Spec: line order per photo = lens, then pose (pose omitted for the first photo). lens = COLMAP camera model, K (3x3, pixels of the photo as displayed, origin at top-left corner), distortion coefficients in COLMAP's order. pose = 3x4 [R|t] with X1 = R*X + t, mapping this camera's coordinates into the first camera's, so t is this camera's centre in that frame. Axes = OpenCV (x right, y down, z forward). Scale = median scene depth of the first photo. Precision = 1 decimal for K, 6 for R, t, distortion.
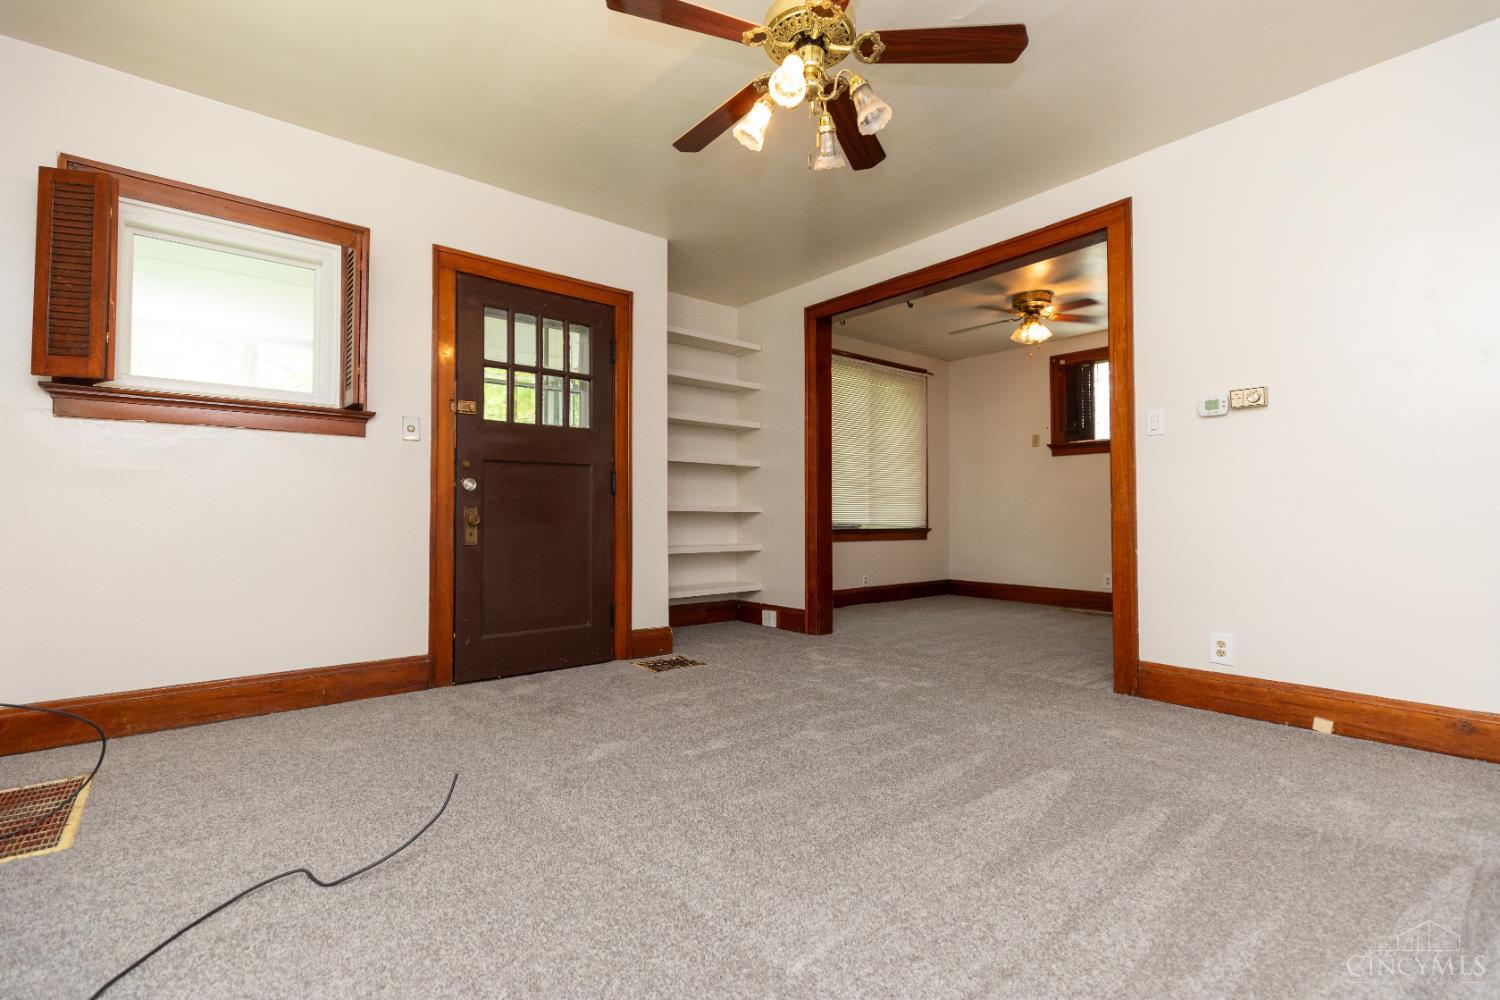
lens RADIAL K [[670.0, 0, 750.0], [0, 670.0, 500.0], [0, 0, 1]] dist [0.004730, 0.000071]
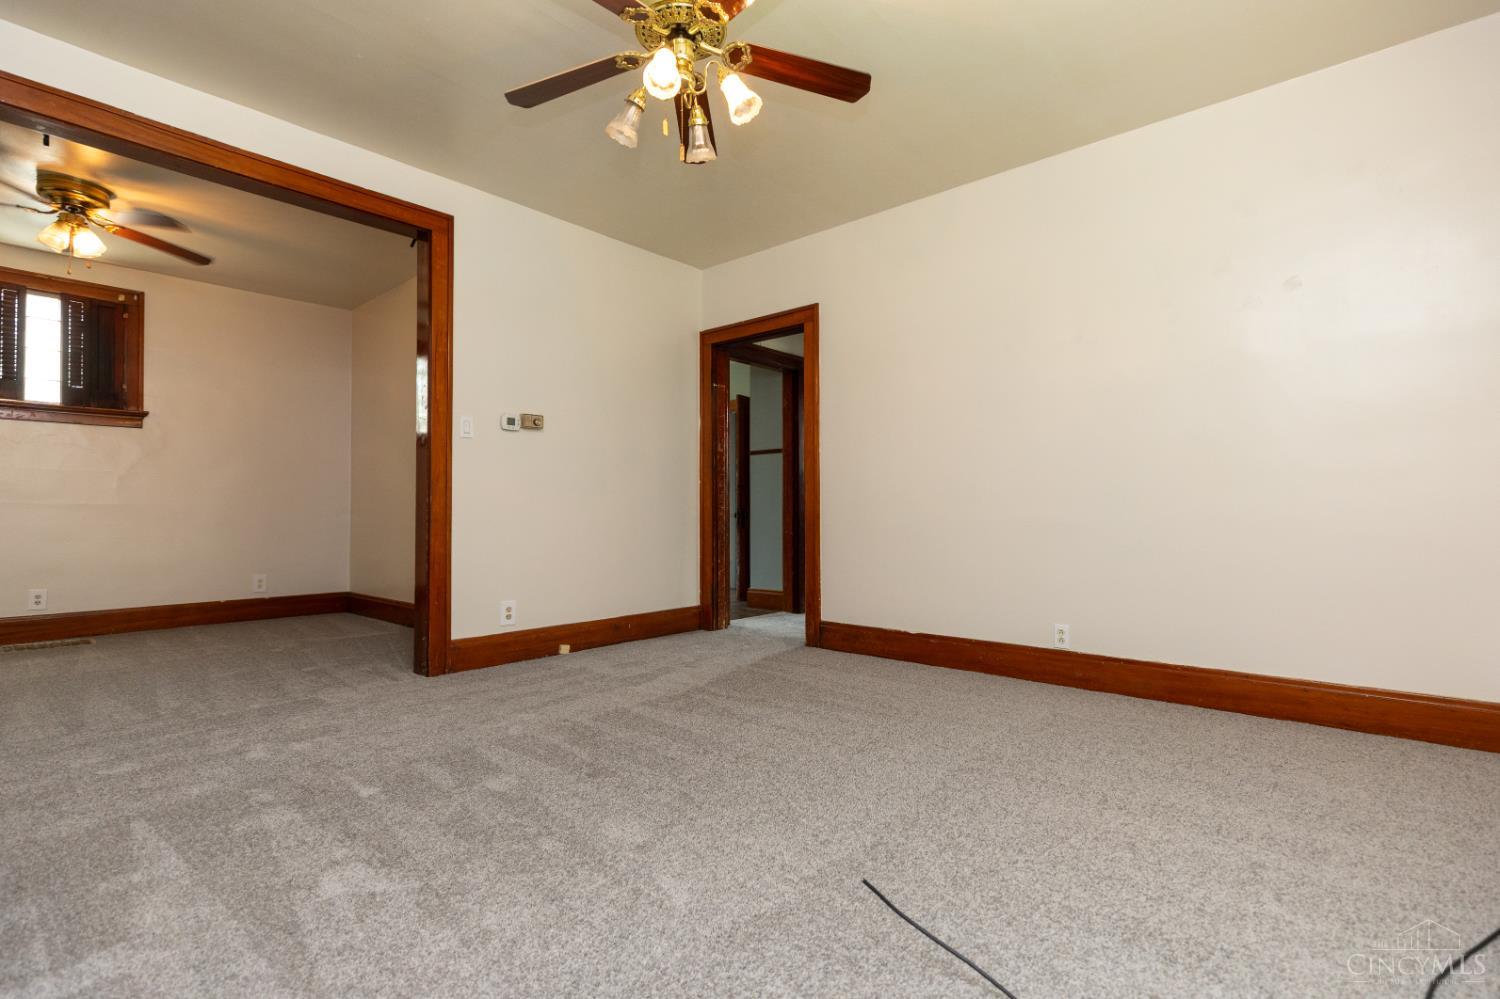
lens RADIAL K [[670.0, 0, 750.0], [0, 670.0, 499.5], [0, 0, 1]] dist [0.004730, 0.000071]
pose [[-0.146951, 0.017176, 0.988995, -0.616046], [-0.027384, 0.999395, -0.021425, 0.019443], [-0.988765, -0.030231, -0.146392, 0.728966]]
